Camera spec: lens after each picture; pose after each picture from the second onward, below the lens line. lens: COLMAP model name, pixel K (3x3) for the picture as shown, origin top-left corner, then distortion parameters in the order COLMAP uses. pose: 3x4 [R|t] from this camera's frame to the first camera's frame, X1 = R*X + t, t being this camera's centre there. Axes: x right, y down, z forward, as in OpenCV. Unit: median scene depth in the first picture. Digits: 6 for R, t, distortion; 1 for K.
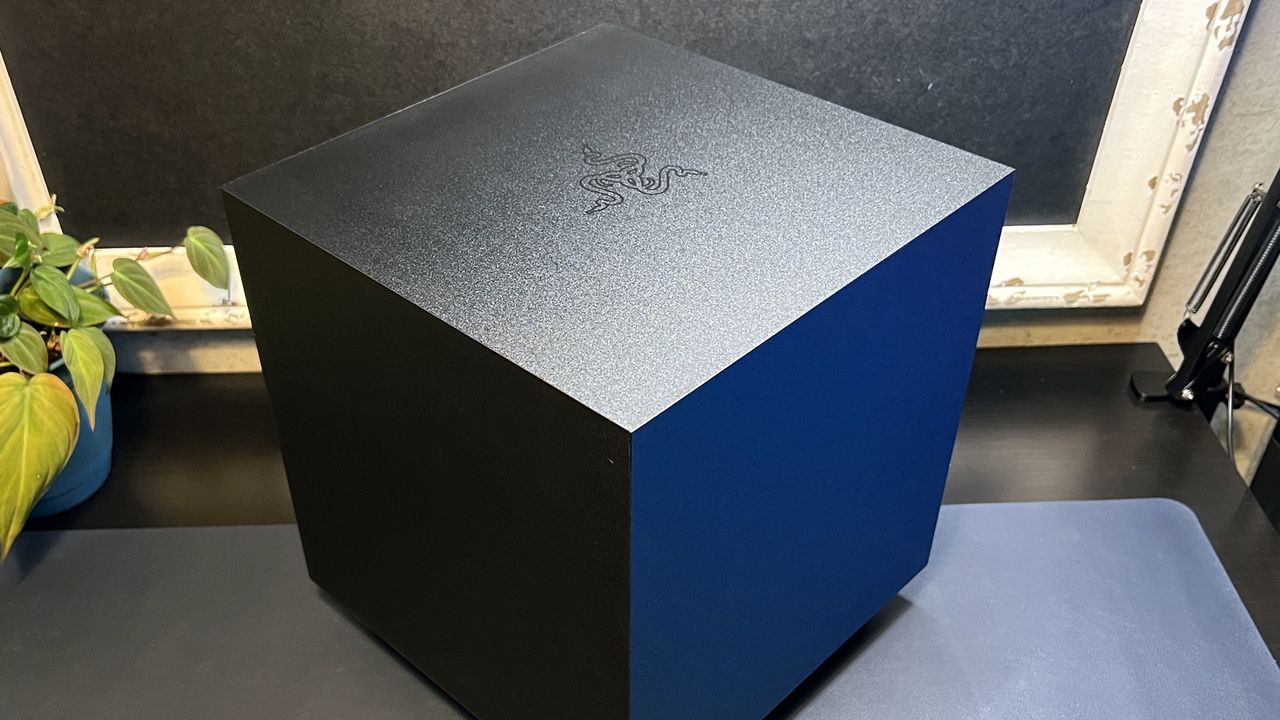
lens RADIAL K [[1104.0, 0, 591.7], [0, 1104.0, 360.6], [0, 0, 1]] dist [0.006673, -0.003463]
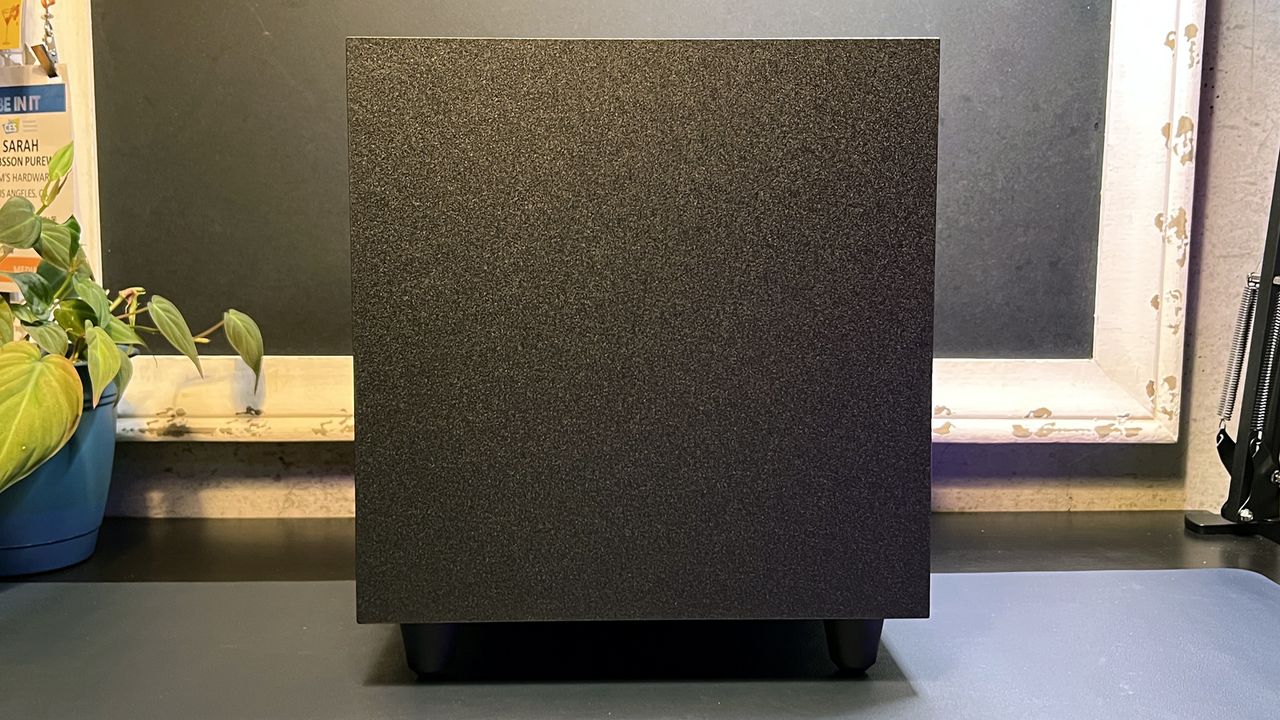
lens RADIAL K [[1094.3, 0, 626.4], [0, 1094.3, 359.1], [0, 0, 1]] dist [0.064457, -0.124473]
pose [[0.999832, 0.016745, -0.007442, 0.015187], [-0.018203, 0.860868, -0.508502, 0.429071], [-0.002108, 0.508552, 0.861029, 0.128788]]
